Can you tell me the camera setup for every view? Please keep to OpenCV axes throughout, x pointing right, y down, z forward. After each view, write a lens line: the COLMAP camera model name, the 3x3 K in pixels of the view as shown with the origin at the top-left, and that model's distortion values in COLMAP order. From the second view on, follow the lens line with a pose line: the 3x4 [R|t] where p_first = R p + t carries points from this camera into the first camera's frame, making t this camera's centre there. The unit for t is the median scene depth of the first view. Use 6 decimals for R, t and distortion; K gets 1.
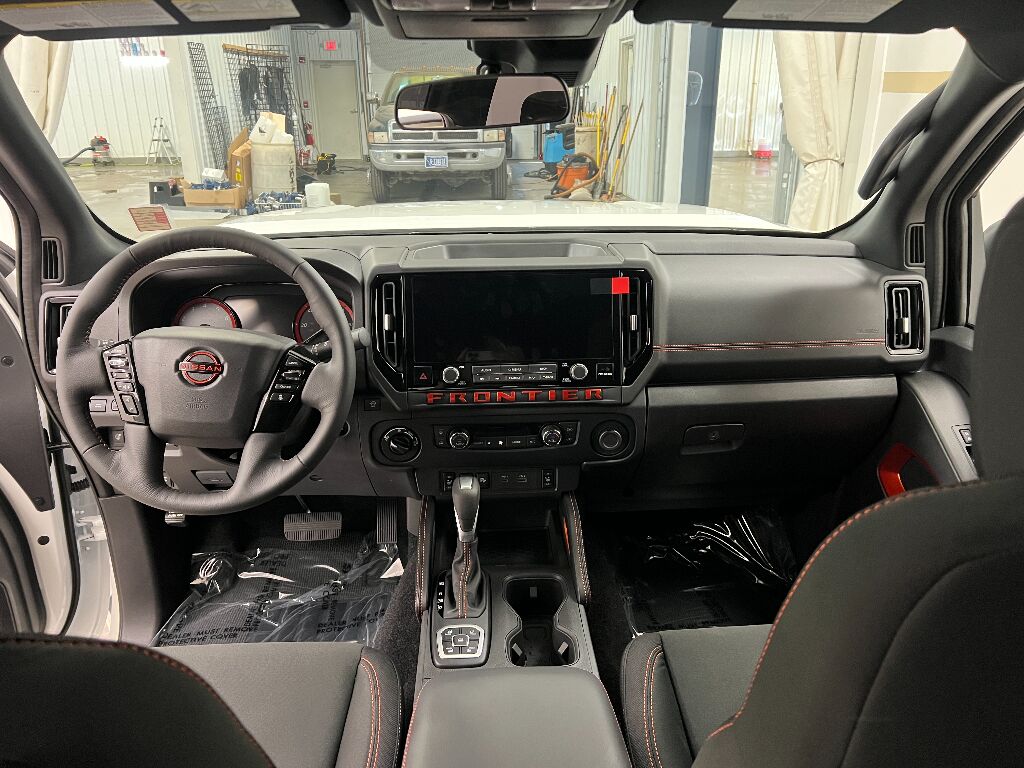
lens RADIAL K [[771.9, 0, 512.0], [0, 771.9, 384.0], [0, 0, 1]] dist [-0.002712, -0.003453]
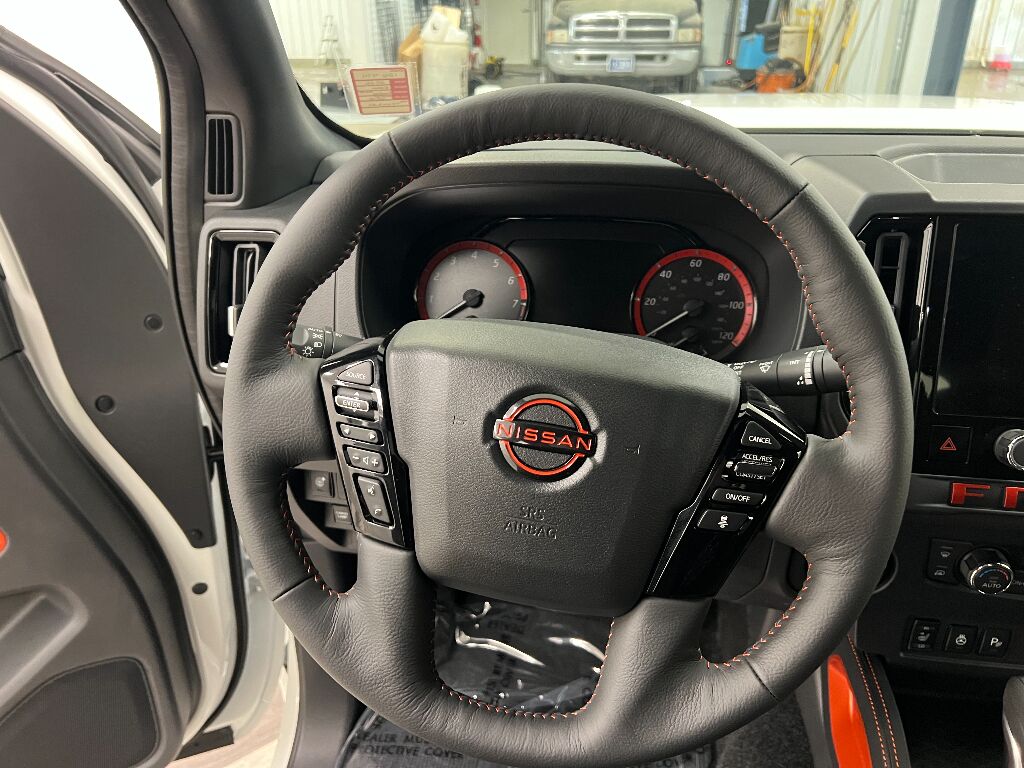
lens RADIAL K [[760.3, 0, 487.9], [0, 760.3, 387.5], [0, 0, 1]] dist [0.003222, -0.029334]
pose [[0.976988, 0.092583, -0.192153, -0.296758], [-0.070554, 0.990446, 0.118486, -0.077736], [0.201287, -0.102203, 0.974186, 0.499359]]
